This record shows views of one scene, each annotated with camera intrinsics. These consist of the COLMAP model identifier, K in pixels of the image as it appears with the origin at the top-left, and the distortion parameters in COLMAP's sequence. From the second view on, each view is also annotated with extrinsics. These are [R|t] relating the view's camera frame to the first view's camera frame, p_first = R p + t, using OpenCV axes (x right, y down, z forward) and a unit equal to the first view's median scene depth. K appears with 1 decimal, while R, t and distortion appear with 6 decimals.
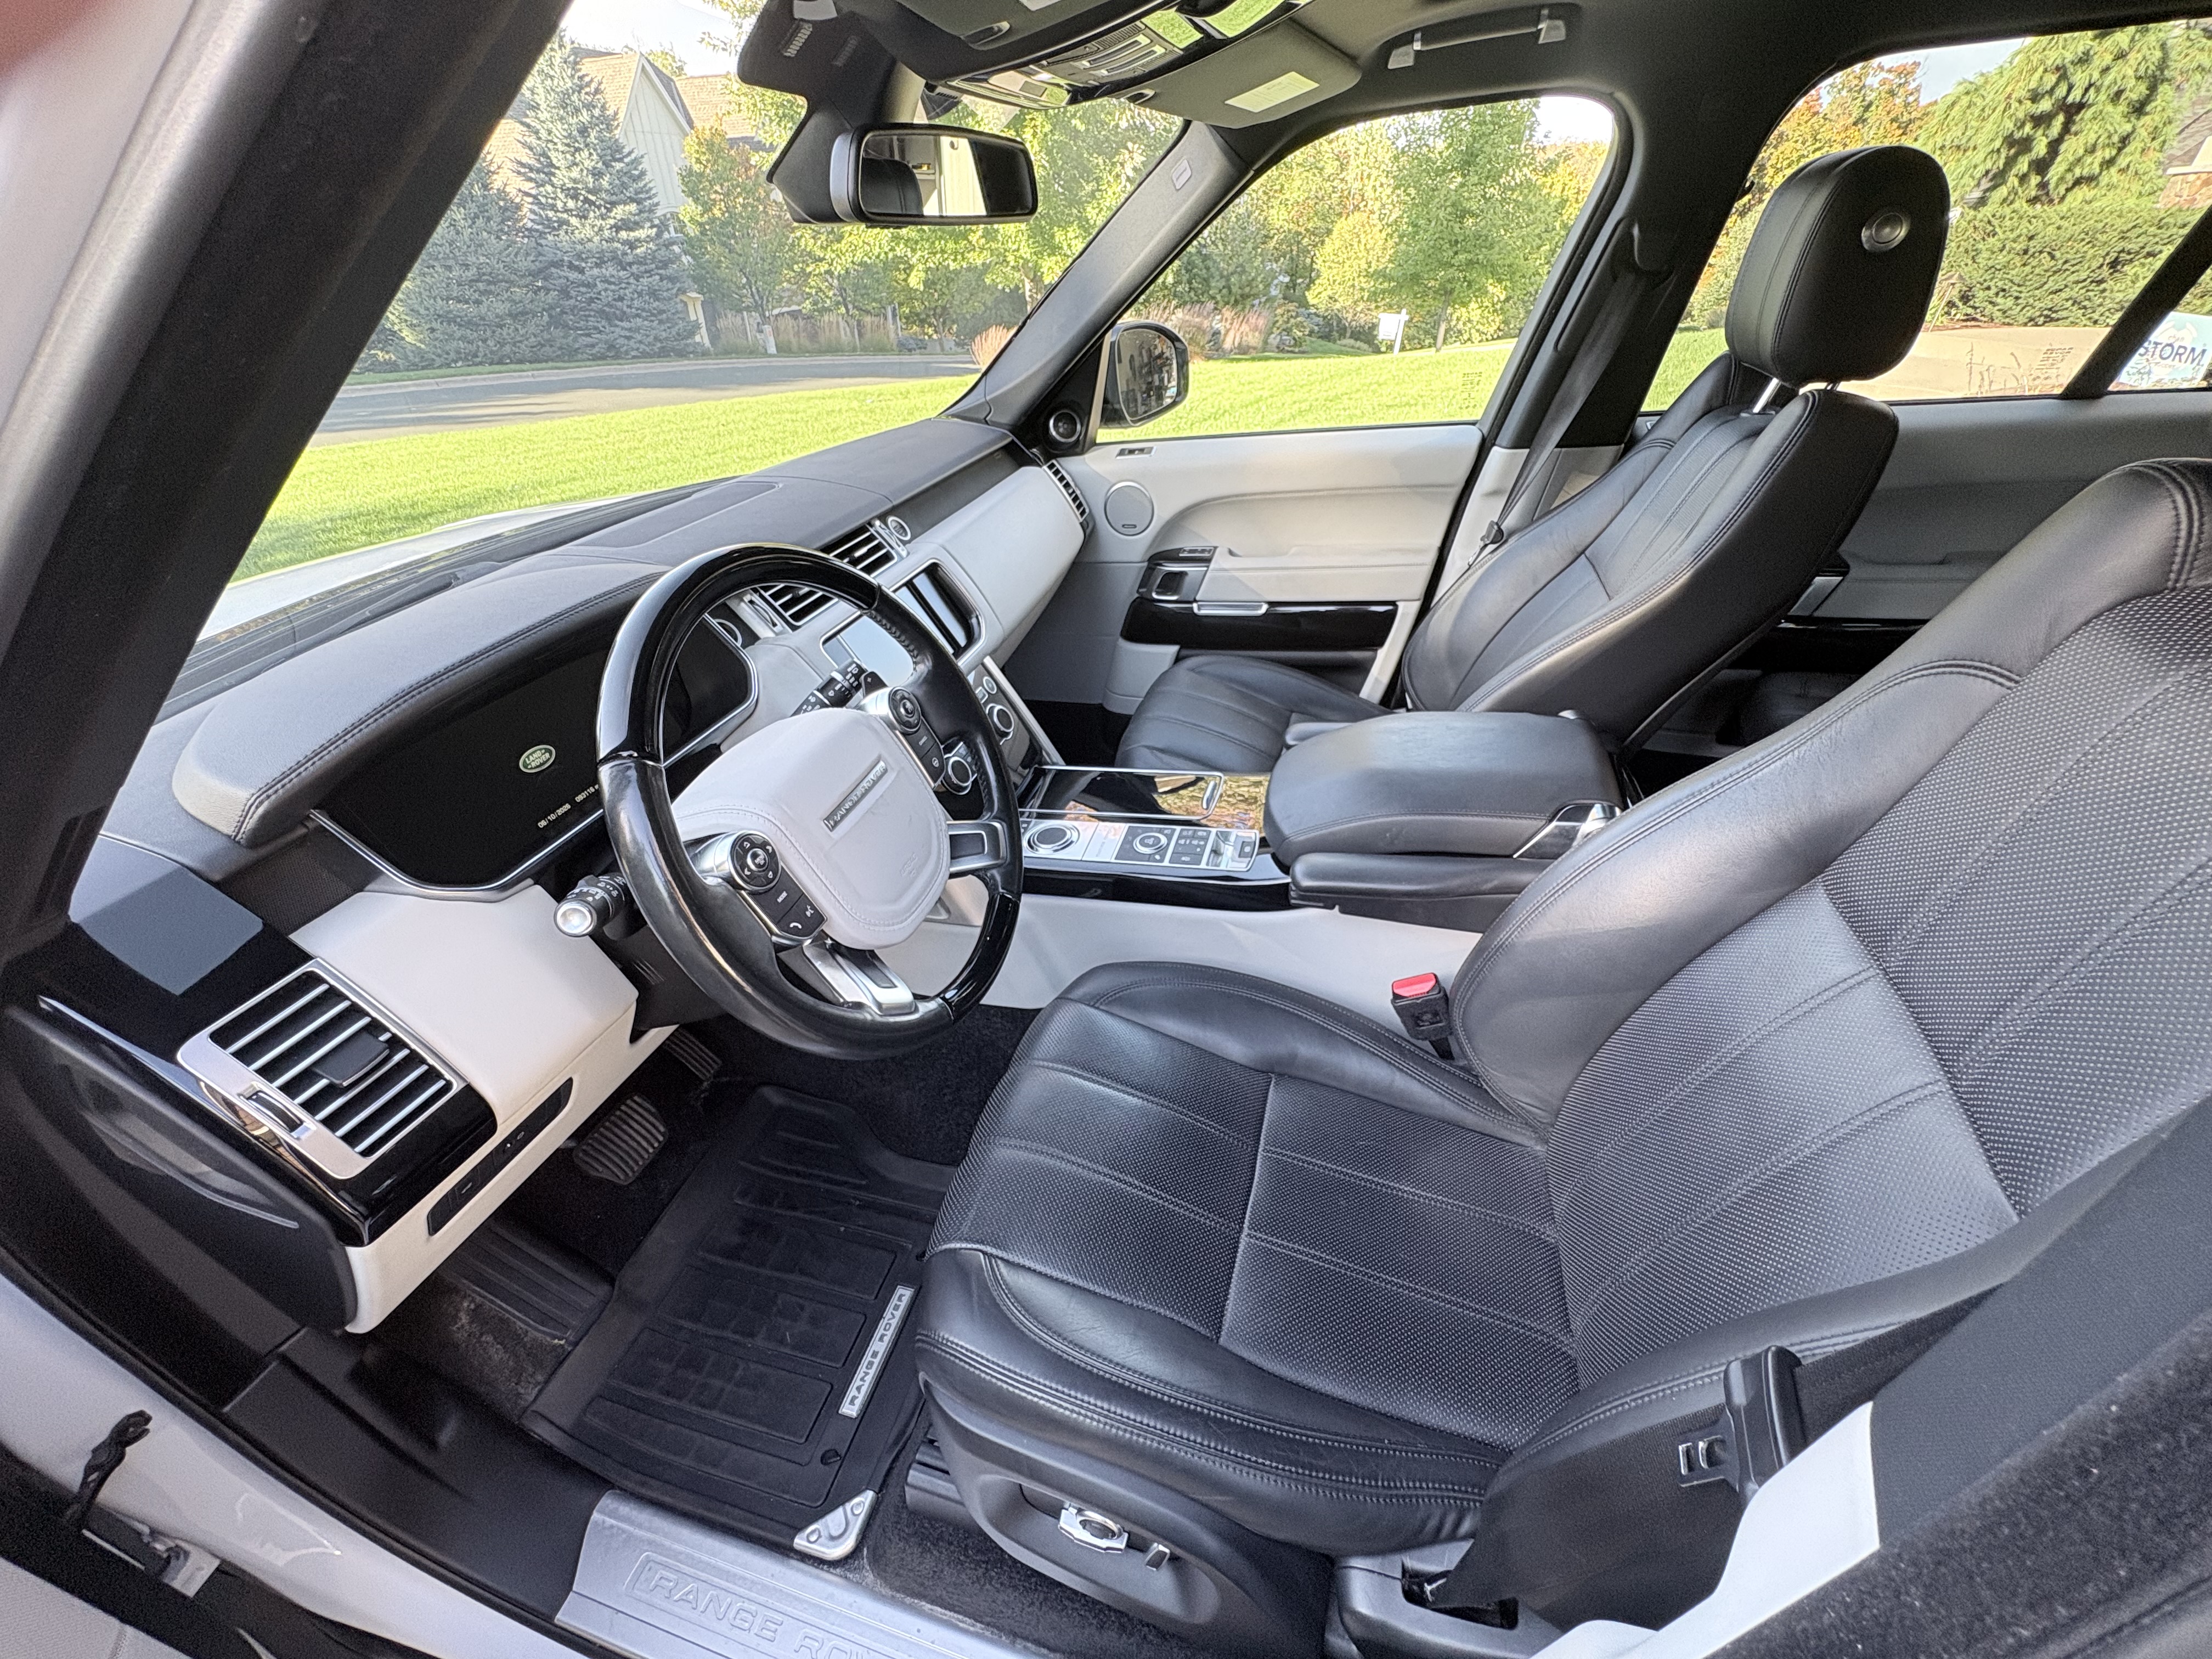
lens RADIAL K [[883.4, 0, 1105.0], [0, 883.4, 832.3], [0, 0, 1]] dist [0.000888, 0.000004]
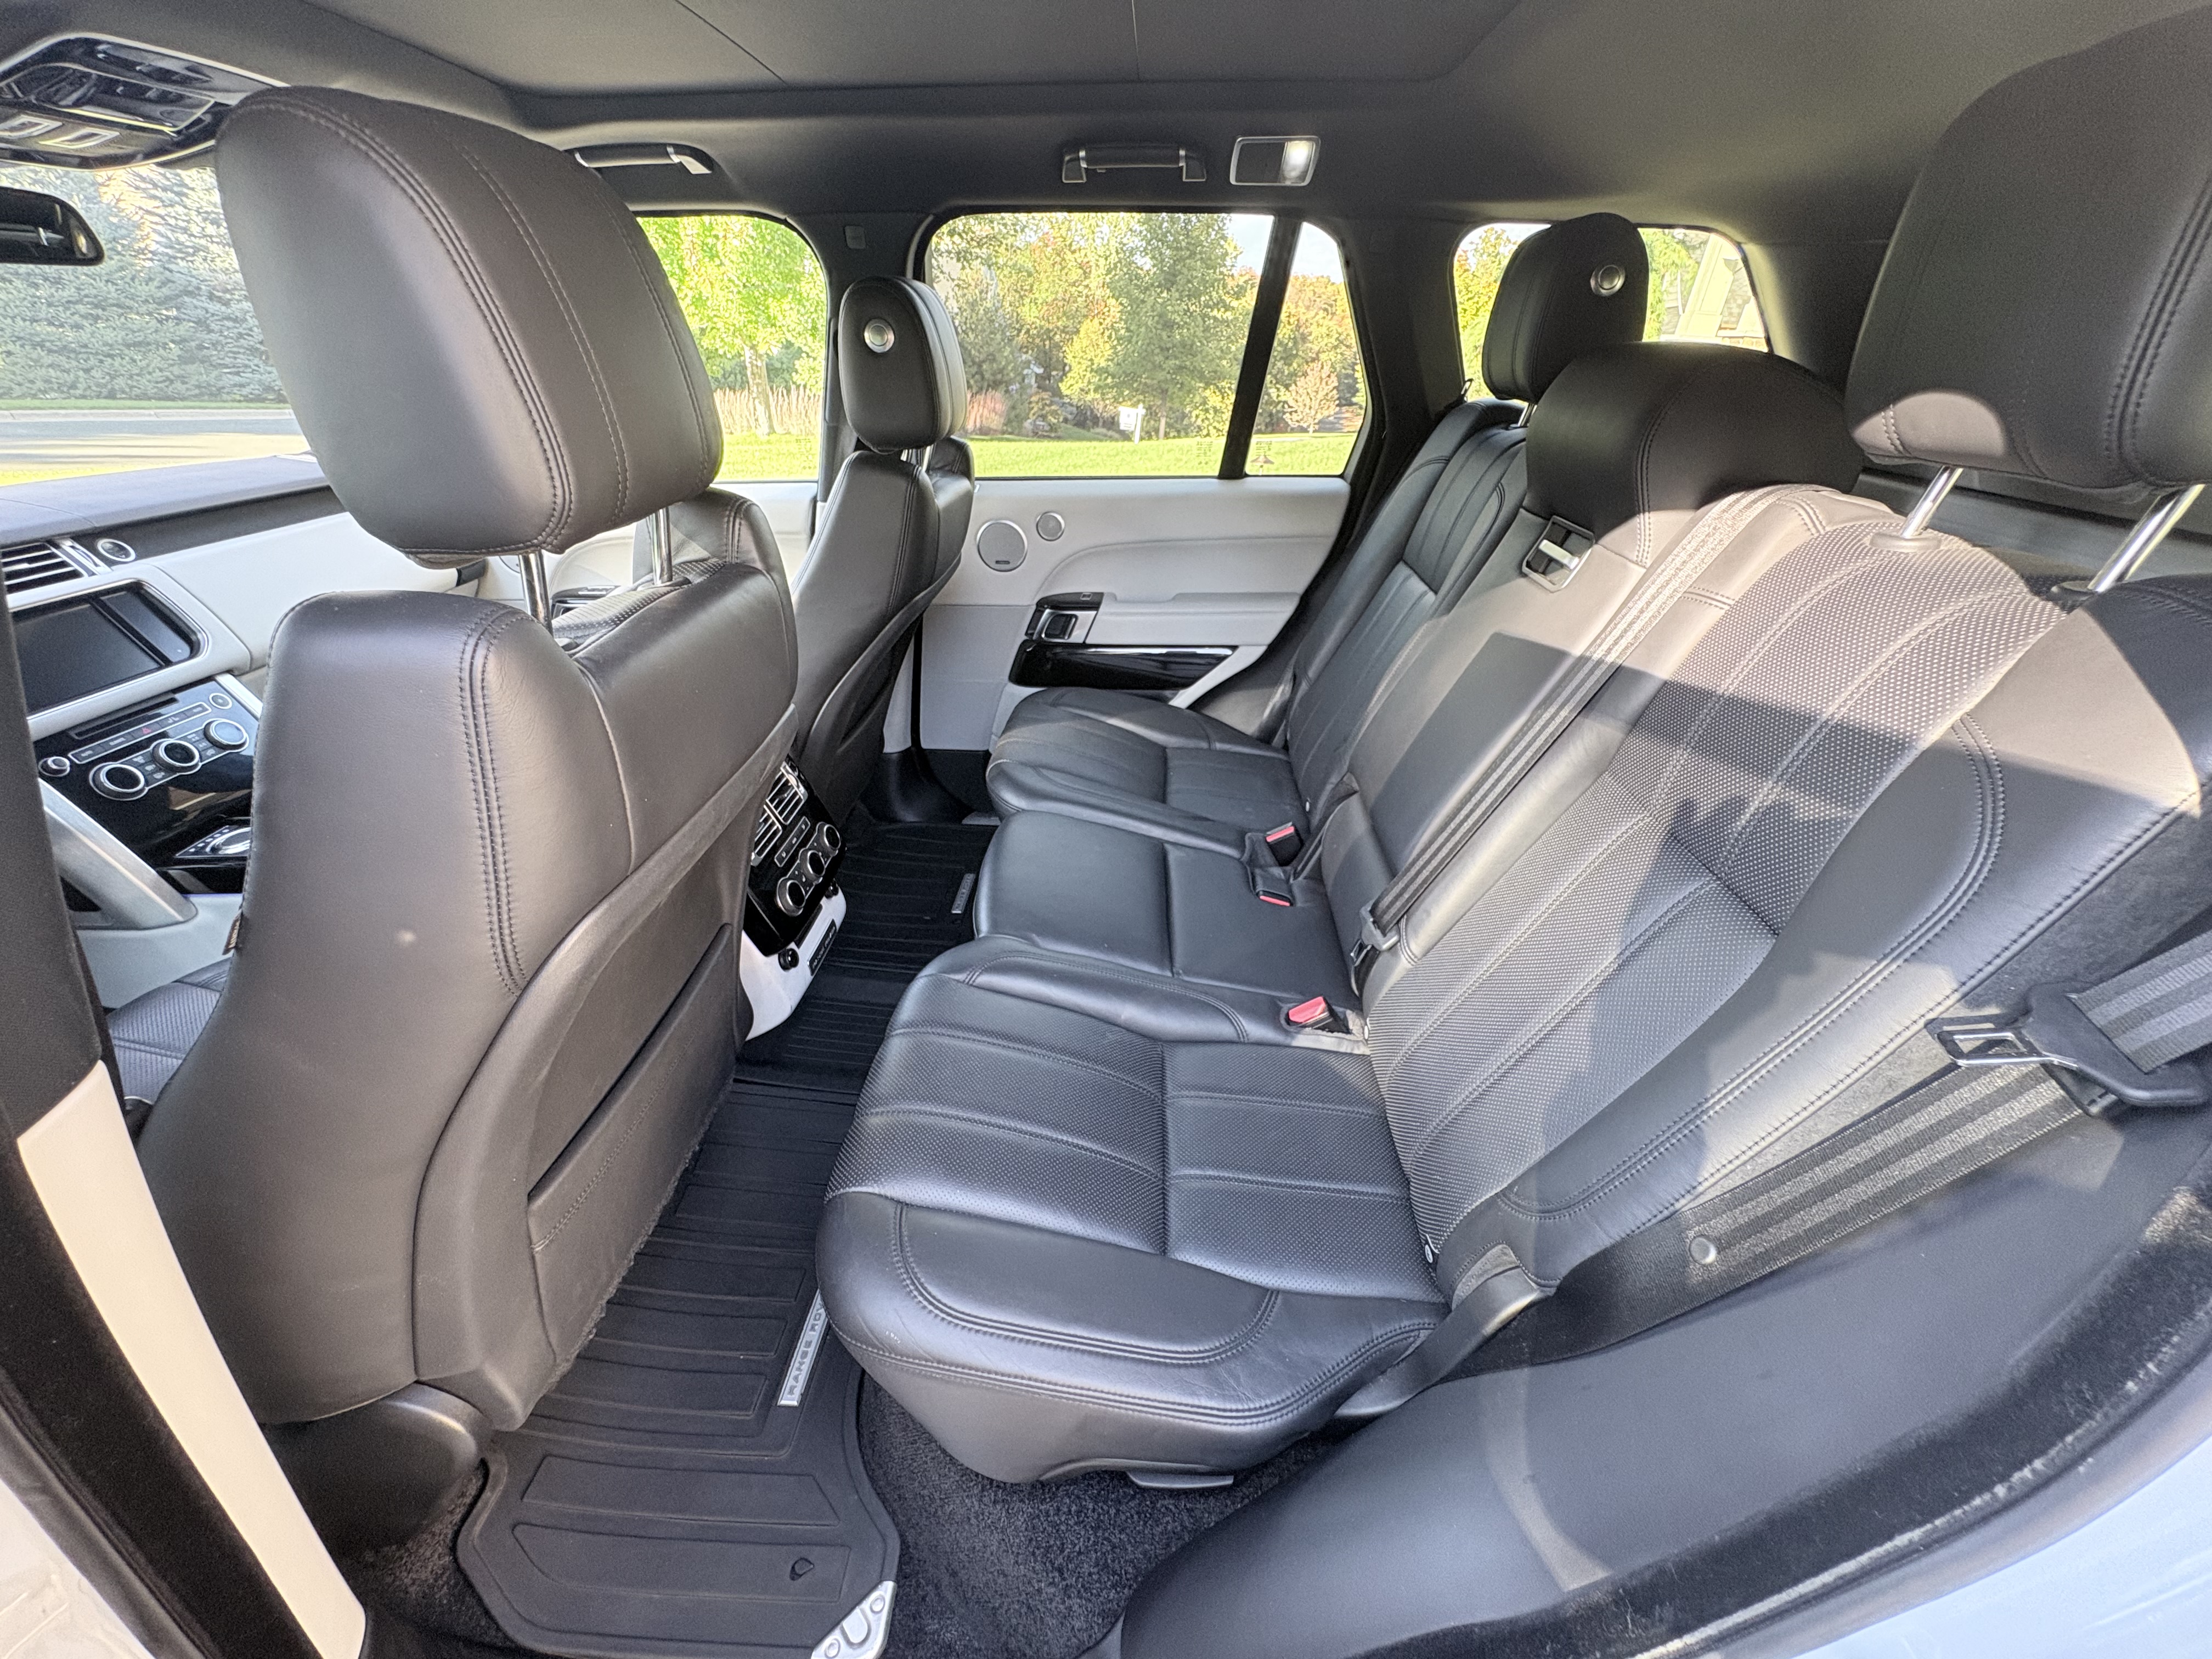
lens RADIAL K [[883.4, 0, 1105.0], [0, 883.4, 832.0], [0, 0, 1]] dist [0.000888, 0.000004]
pose [[0.972133, -0.048322, 0.229398, 0.444949], [0.065245, 0.995633, -0.066764, 0.085725], [-0.225170, 0.079871, 0.971040, -0.154248]]
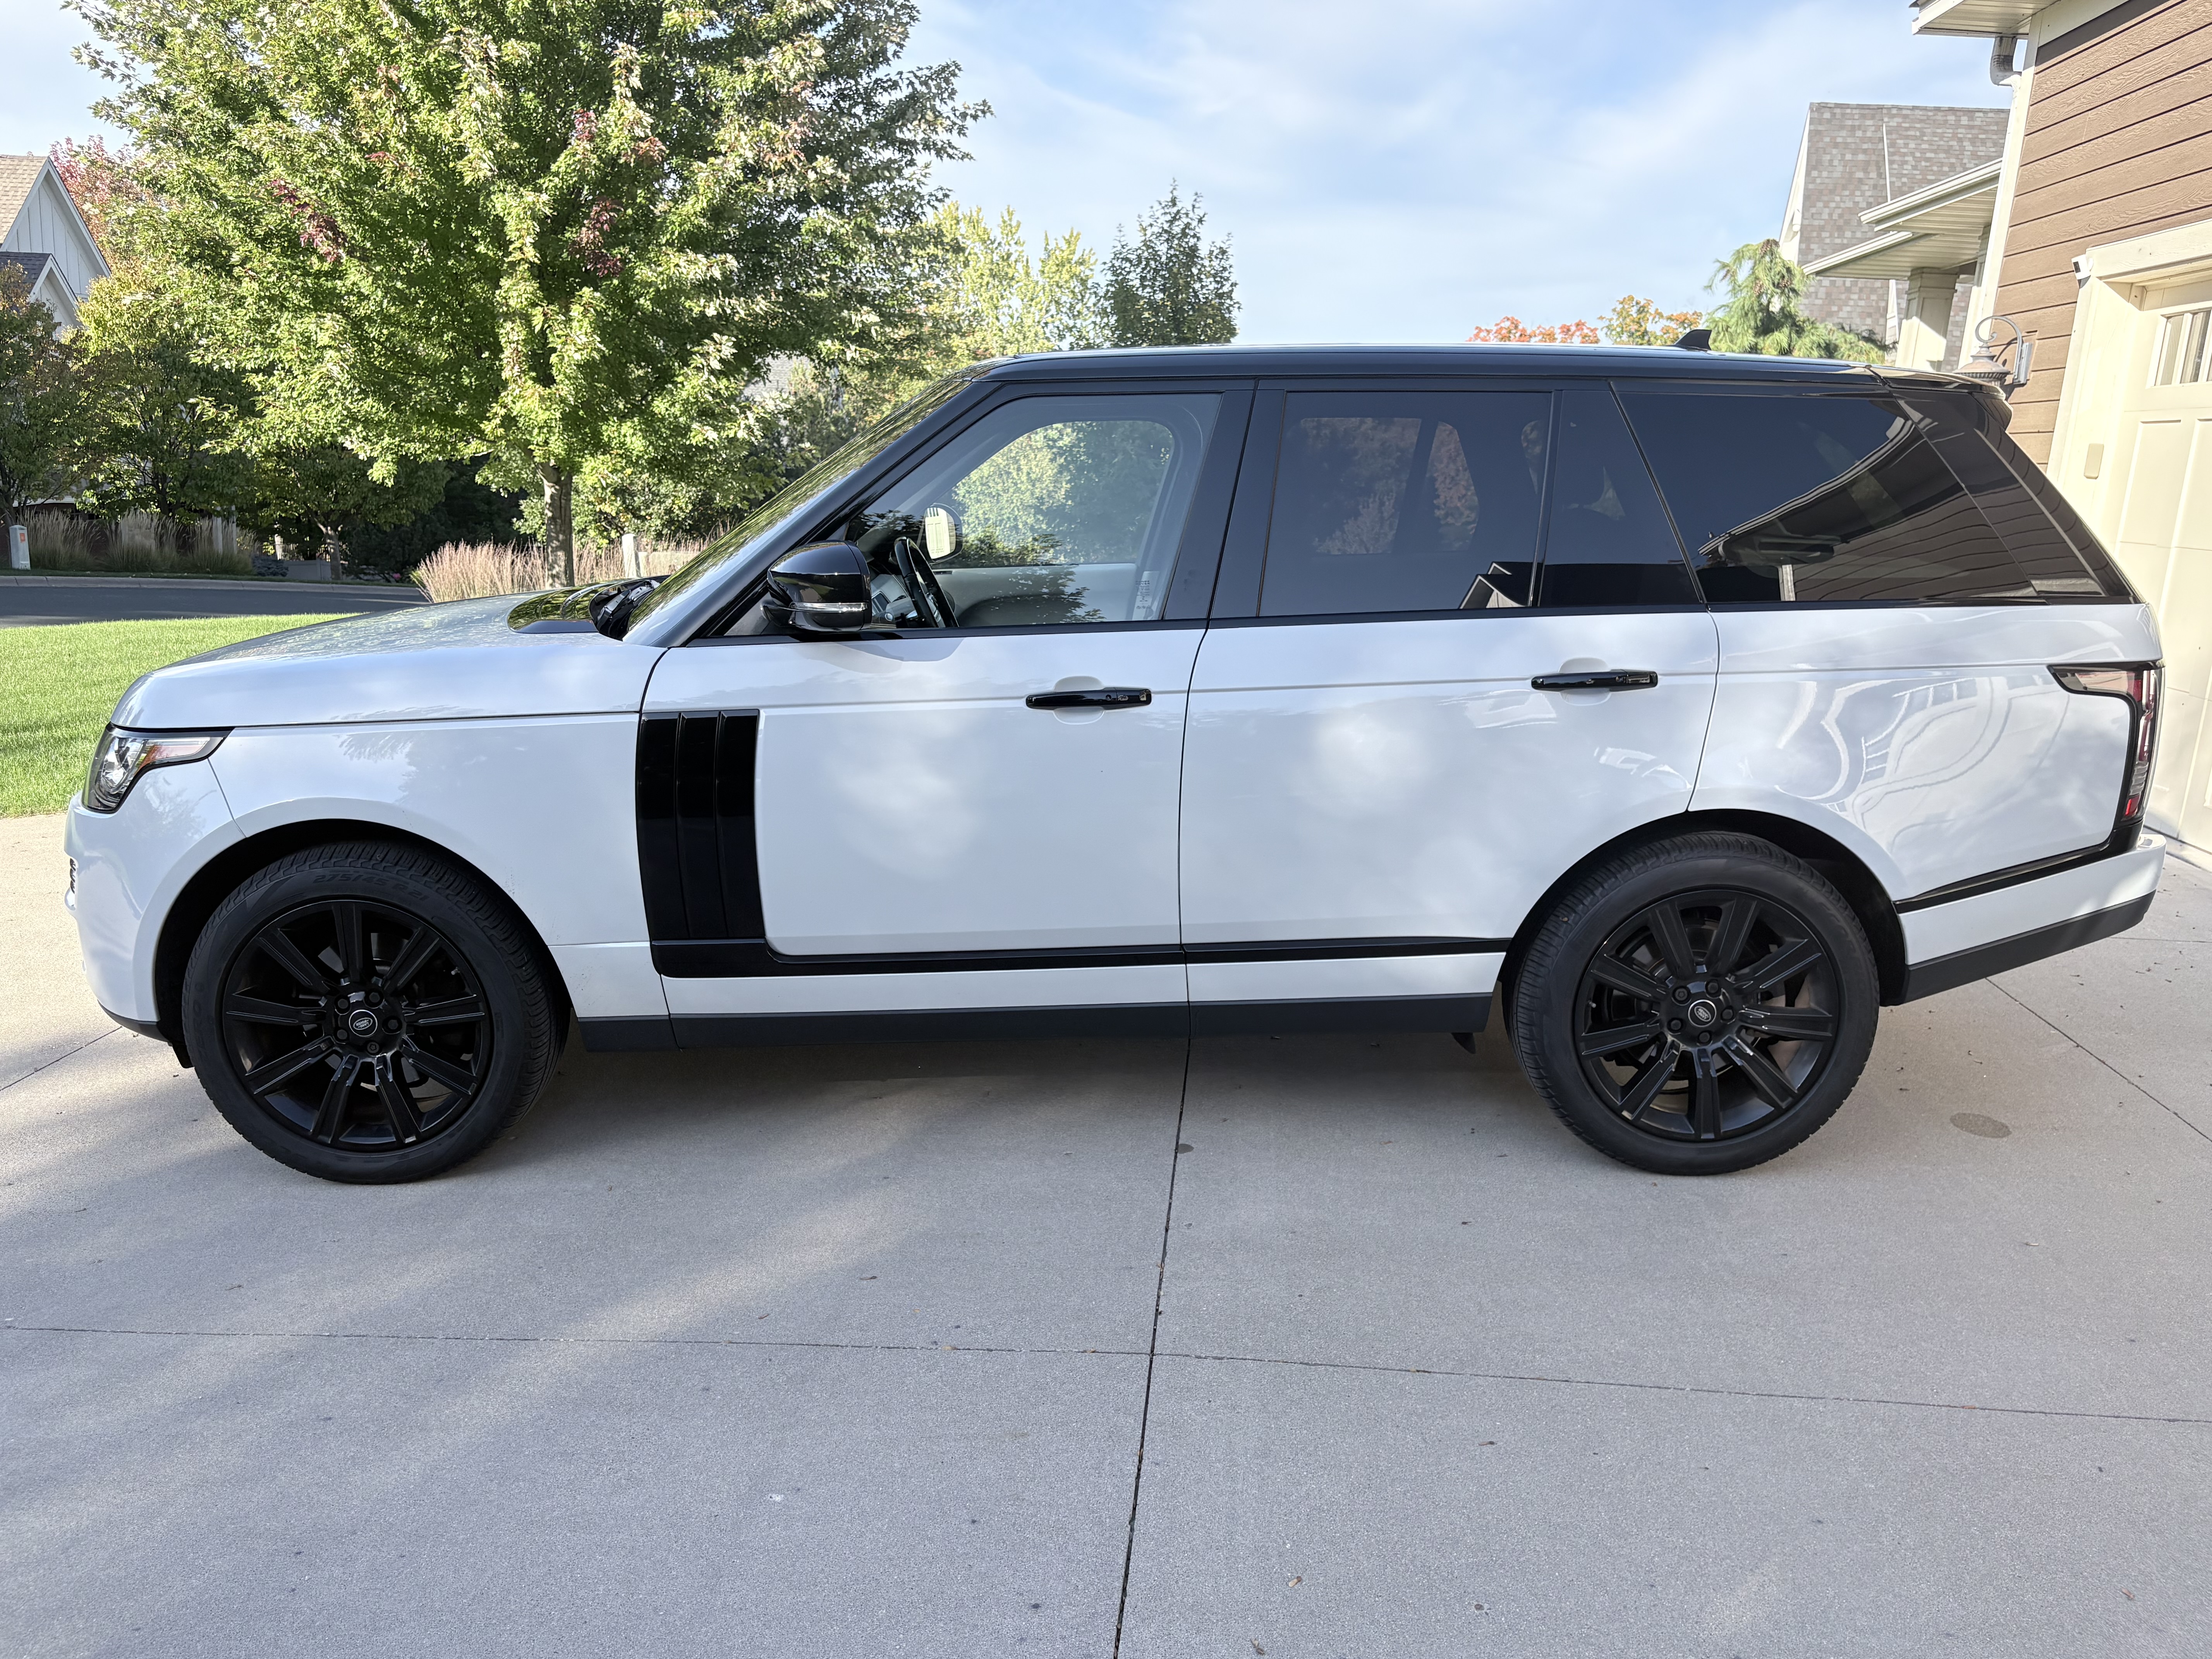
lens RADIAL K [[1709.2, 0, 1113.4], [0, 1709.2, 832.6], [0, 0, 1]] dist [0.048201, -0.044842]
pose [[0.955924, 0.001519, 0.293610, -0.593604], [0.105347, 0.931630, -0.347804, 1.162715], [-0.274065, 0.363405, 0.890408, -1.765889]]
